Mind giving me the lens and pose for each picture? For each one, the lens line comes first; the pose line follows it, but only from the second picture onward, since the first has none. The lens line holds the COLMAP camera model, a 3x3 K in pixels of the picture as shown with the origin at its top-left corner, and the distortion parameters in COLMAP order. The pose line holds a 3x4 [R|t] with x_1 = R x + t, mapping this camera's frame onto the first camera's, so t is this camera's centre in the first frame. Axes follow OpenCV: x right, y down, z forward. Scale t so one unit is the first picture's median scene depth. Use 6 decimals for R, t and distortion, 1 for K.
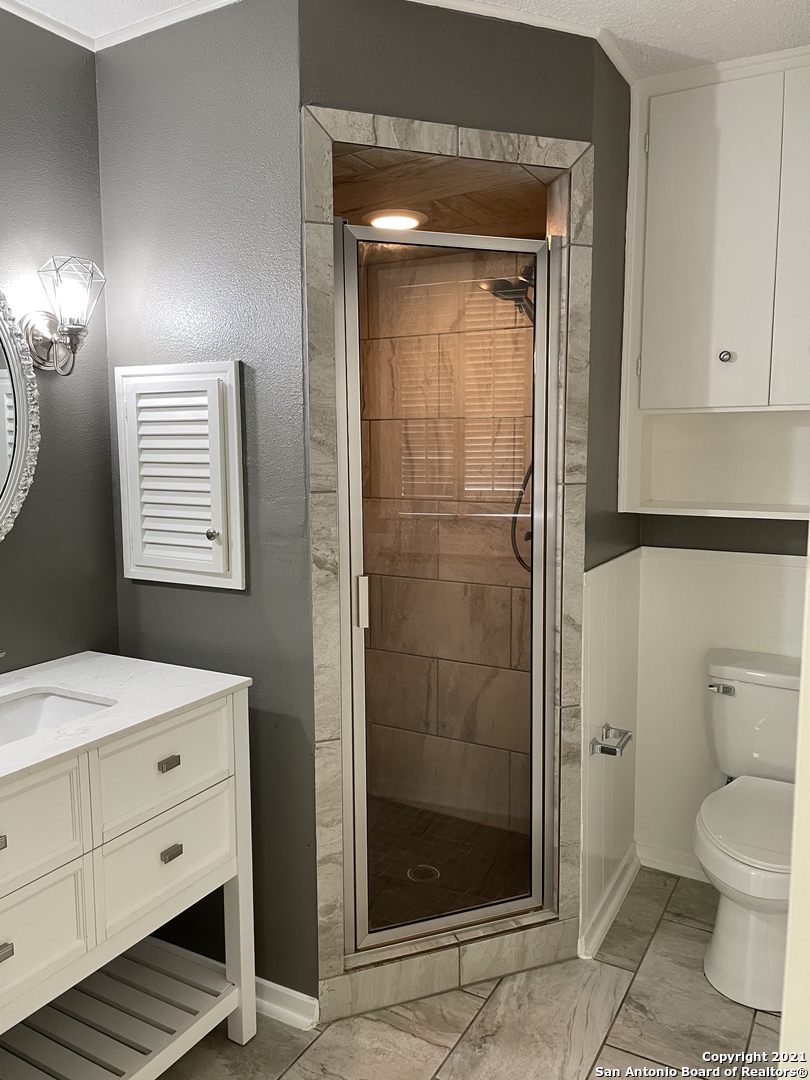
lens RADIAL K [[821.1, 0, 405.0], [0, 821.1, 540.0], [0, 0, 1]] dist [0.104006, -0.138474]
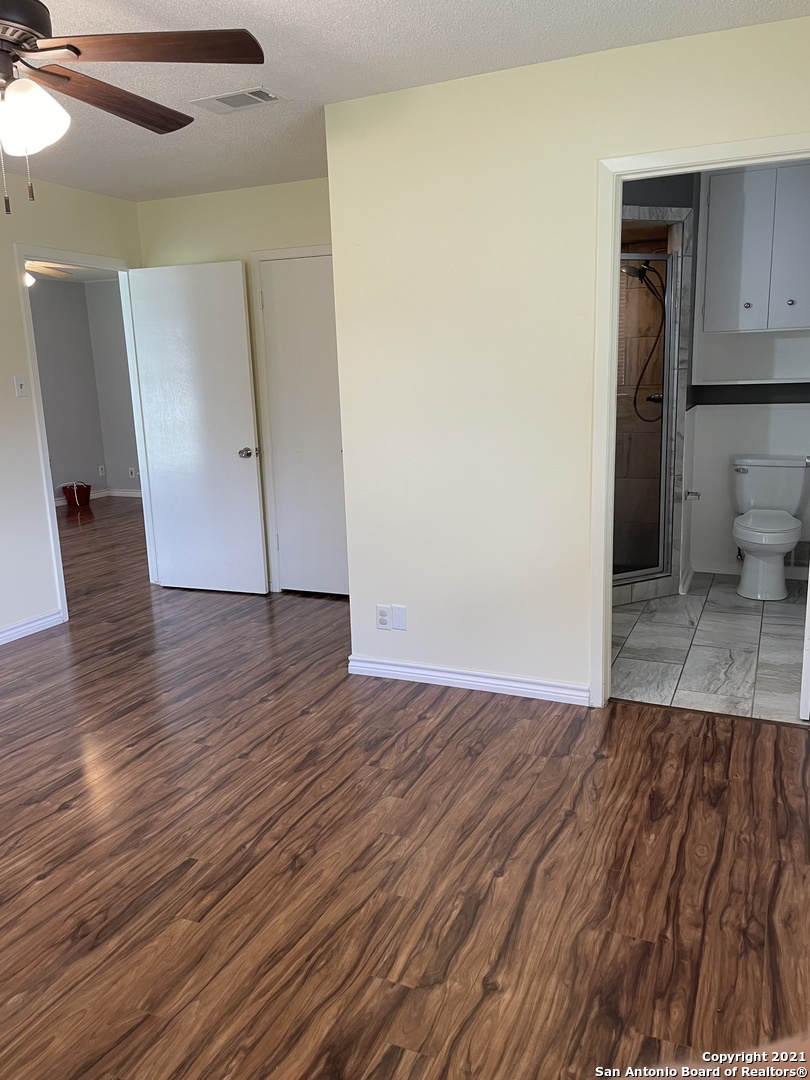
lens RADIAL K [[821.1, 0, 405.0], [0, 821.1, 540.0], [0, 0, 1]] dist [0.104006, -0.138474]
pose [[0.994648, -0.048042, 0.091468, -0.712752], [0.039986, 0.995322, 0.087954, 0.151630], [-0.095266, -0.083826, 0.991916, -1.082620]]
